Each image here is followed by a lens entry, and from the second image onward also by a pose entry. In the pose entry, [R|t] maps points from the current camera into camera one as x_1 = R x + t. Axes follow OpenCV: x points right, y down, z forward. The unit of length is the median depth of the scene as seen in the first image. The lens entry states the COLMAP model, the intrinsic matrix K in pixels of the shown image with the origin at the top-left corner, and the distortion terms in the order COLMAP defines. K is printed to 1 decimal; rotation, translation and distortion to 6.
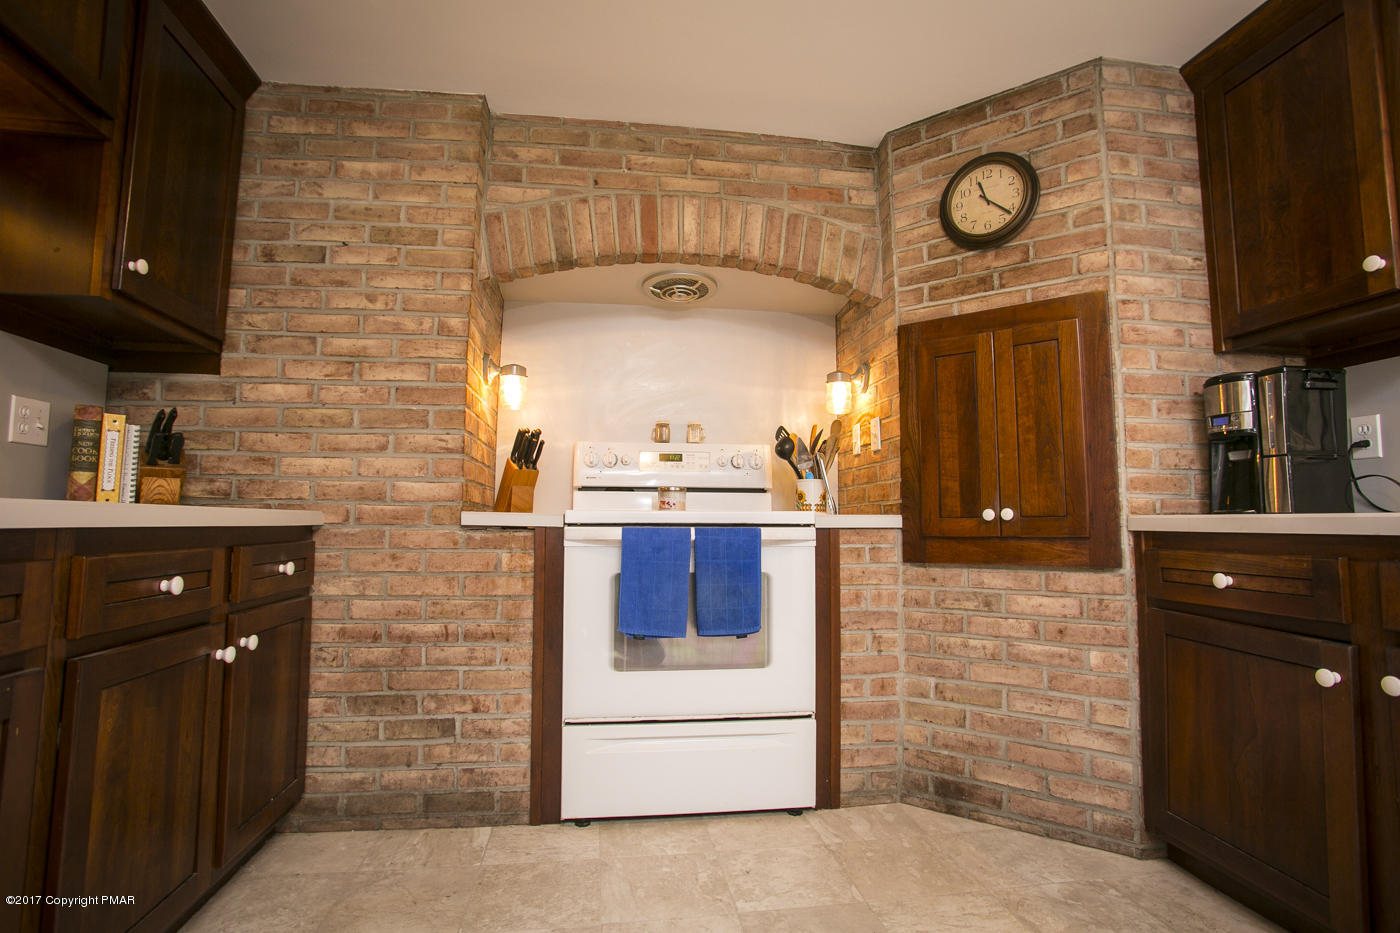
lens RADIAL K [[706.6, 0, 696.4], [0, 706.6, 454.1], [0, 0, 1]] dist [-0.059915, 0.022770]
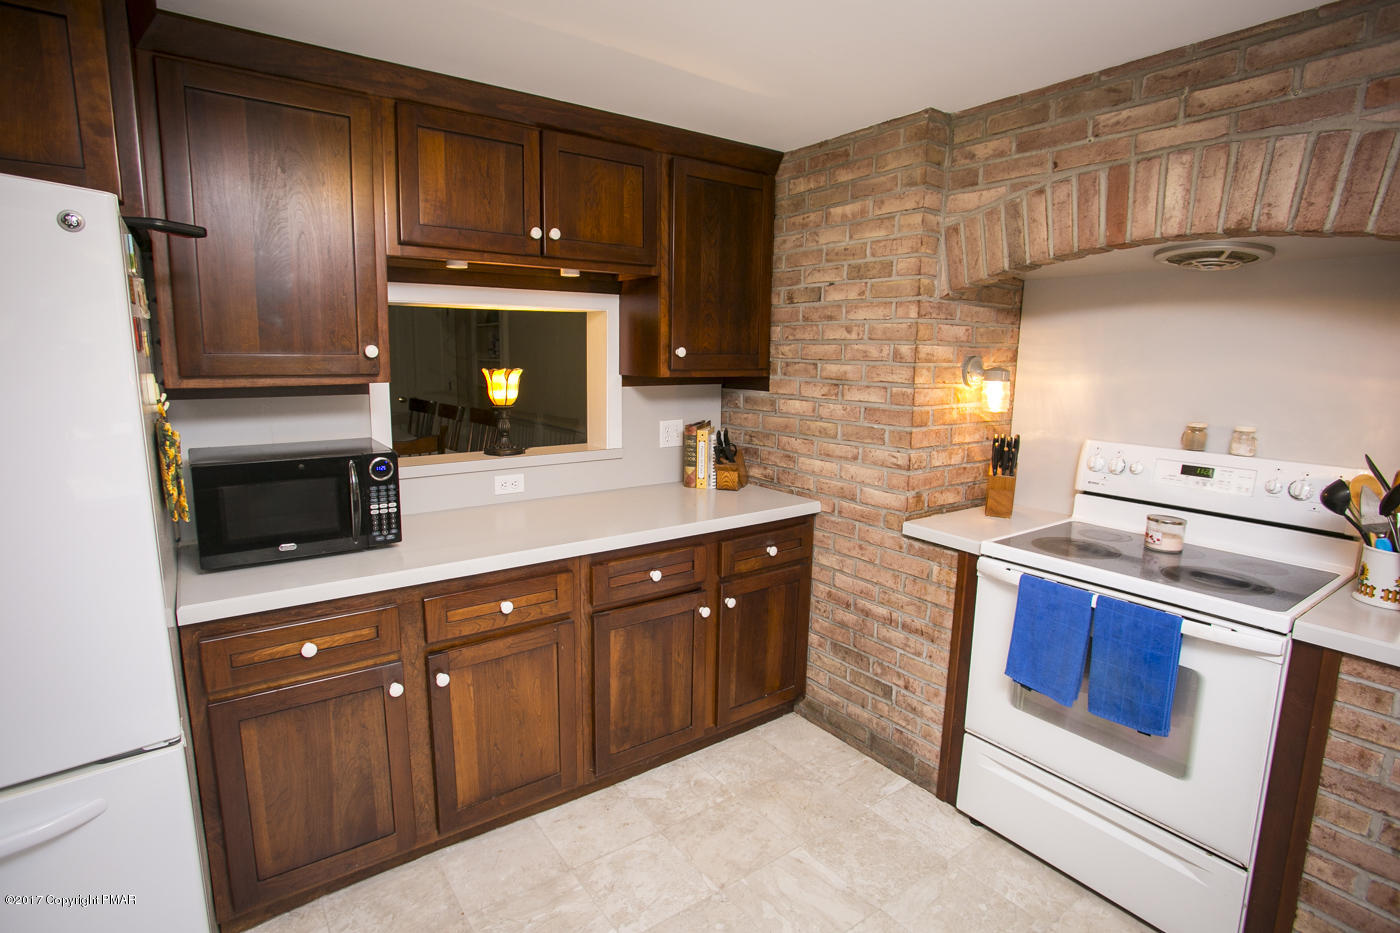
lens RADIAL K [[706.6, 0, 693.7], [0, 706.6, 459.7], [0, 0, 1]] dist [-0.059915, 0.022770]
pose [[0.466905, 0.137647, -0.873529, 0.486397], [0.076976, 0.977736, 0.195212, -0.264611], [0.880951, -0.158387, 0.445914, 0.206168]]
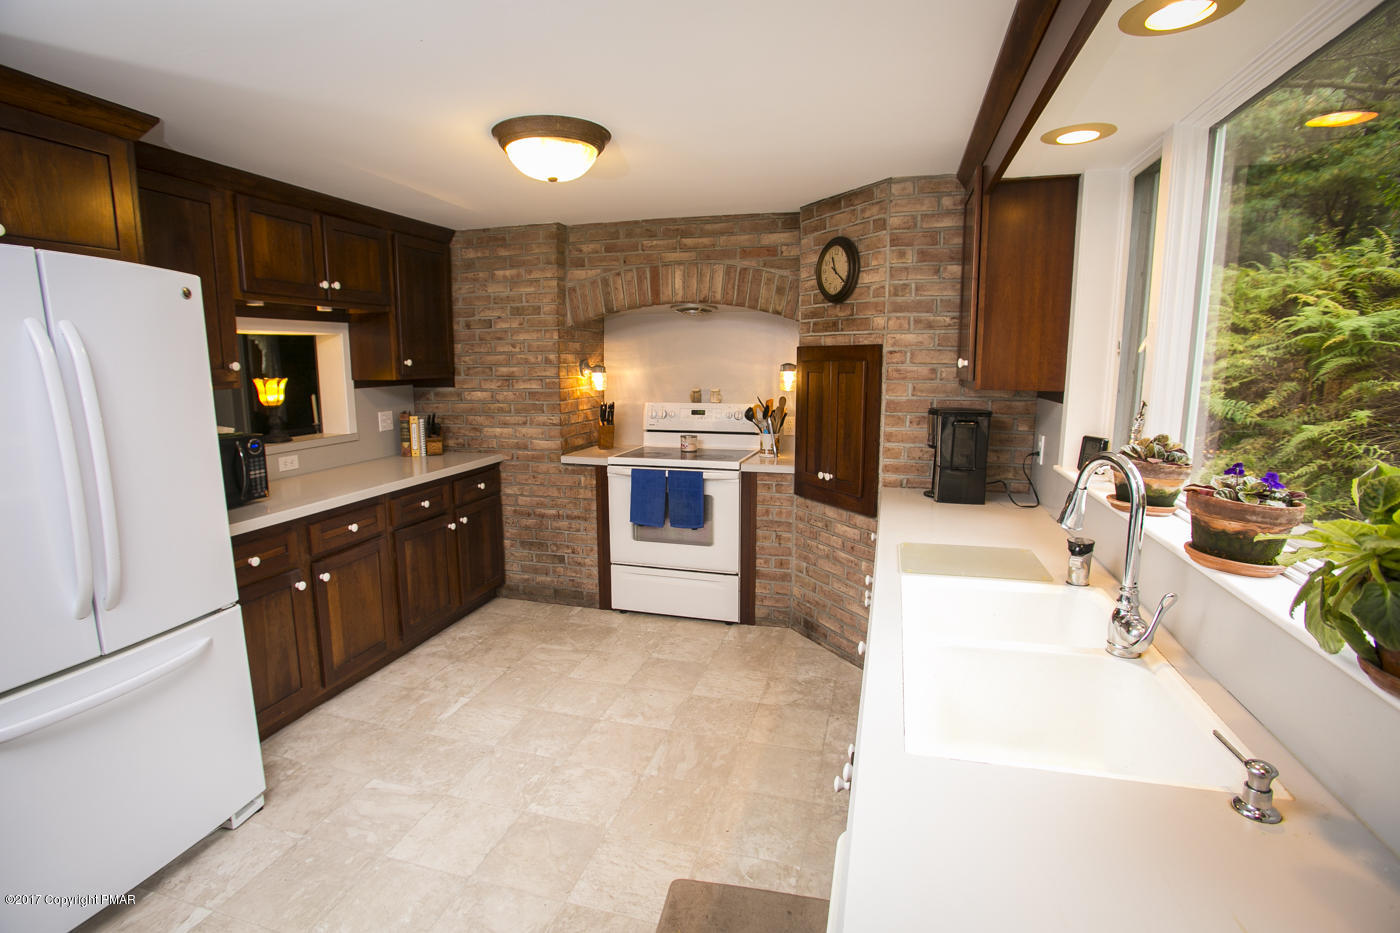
lens RADIAL K [[682.9, 0, 683.7], [0, 682.9, 446.1], [0, 0, 1]] dist [-0.049692, 0.004061]
pose [[0.906887, 0.043183, -0.419156, 0.775380], [0.053193, 0.975045, 0.215542, -0.338456], [0.418003, -0.217768, 0.881958, -0.537199]]
